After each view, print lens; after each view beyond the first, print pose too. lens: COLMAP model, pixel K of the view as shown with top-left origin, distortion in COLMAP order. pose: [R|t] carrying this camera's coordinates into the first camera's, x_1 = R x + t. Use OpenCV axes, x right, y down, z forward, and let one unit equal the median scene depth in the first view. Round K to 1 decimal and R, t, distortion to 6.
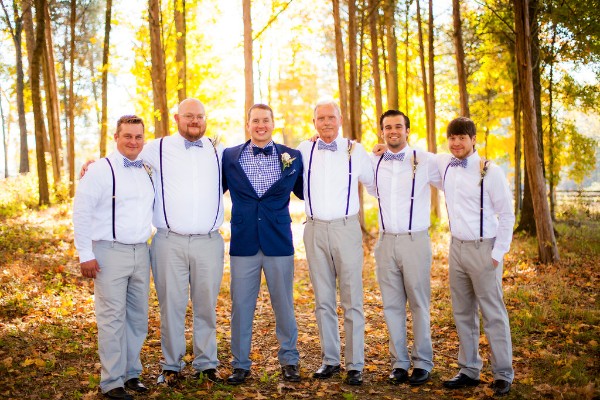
lens RADIAL K [[854.9, 0, 272.1], [0, 854.9, 199.6], [0, 0, 1]] dist [-0.141290, 0.115124]
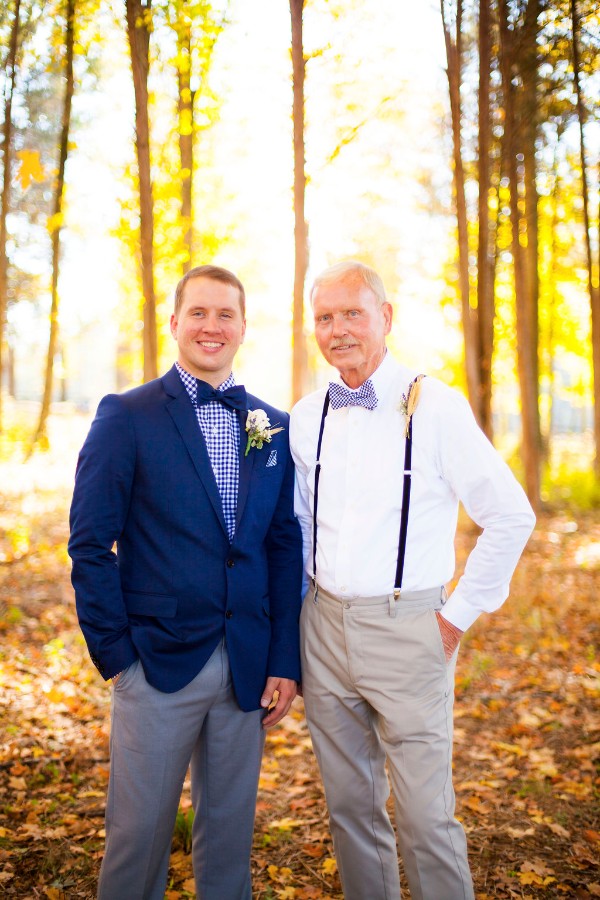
lens RADIAL K [[1282.4, 0, 273.9], [0, 1282.4, 450.2], [0, 0, 1]] dist [-0.141290, 0.115124]
pose [[0.998916, 0.028137, -0.037070, -0.005395], [-0.027696, 0.999540, 0.012361, -0.008127], [0.037400, -0.011321, 0.999236, 0.084888]]
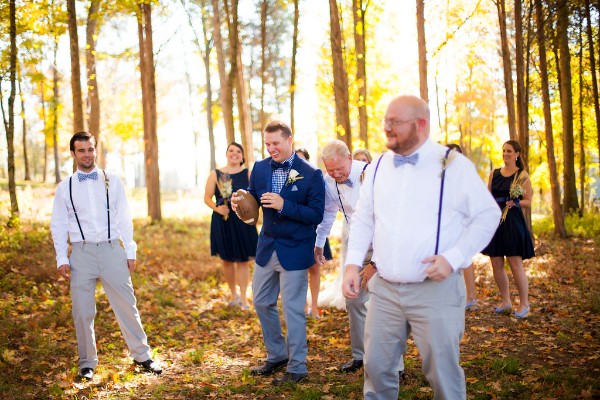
lens RADIAL K [[854.9, 0, 272.1], [0, 854.9, 199.6], [0, 0, 1]] dist [-0.141290, 0.115124]
pose [[0.977969, -0.004374, -0.208702, 0.006032], [0.001484, 0.999901, -0.014004, 0.003360], [0.208743, 0.013386, 0.977879, -0.069171]]
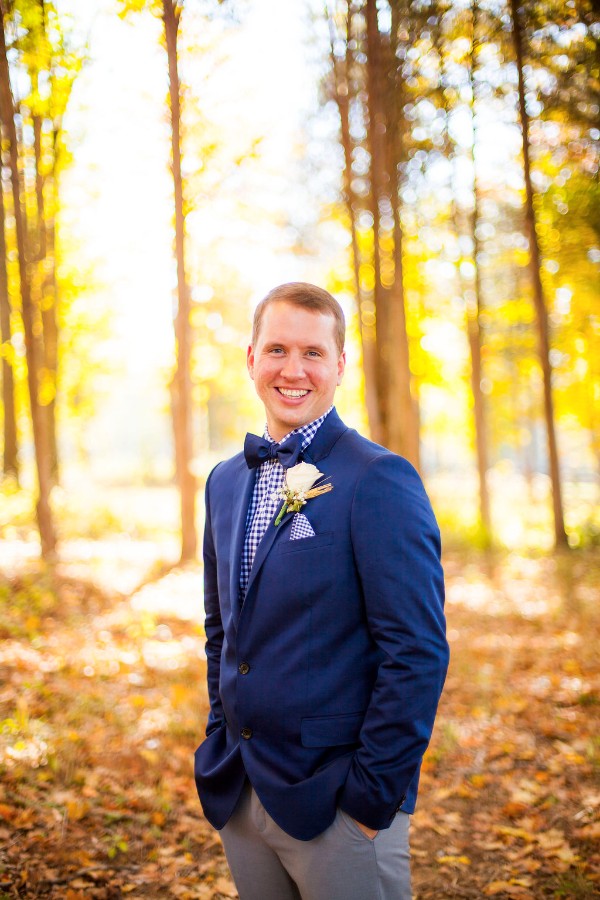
lens RADIAL K [[1282.4, 0, 273.9], [0, 1282.4, 450.2], [0, 0, 1]] dist [-0.141290, 0.115124]
pose [[0.996593, -0.002002, 0.082446, -0.023500], [0.004131, 0.999662, -0.025651, -0.008860], [-0.082367, 0.025904, 0.996265, 0.112779]]
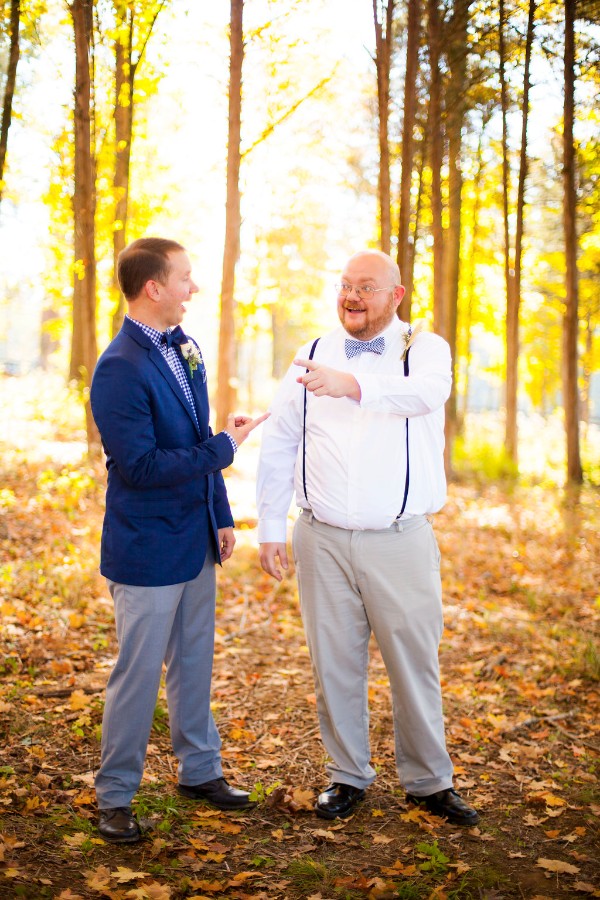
lens RADIAL K [[1282.4, 0, 273.9], [0, 1282.4, 450.2], [0, 0, 1]] dist [-0.141290, 0.115124]
pose [[0.997811, 0.060897, 0.025787, -0.006611], [-0.061666, 0.997640, 0.030194, -0.003656], [-0.023888, -0.031719, 0.999211, 0.052047]]
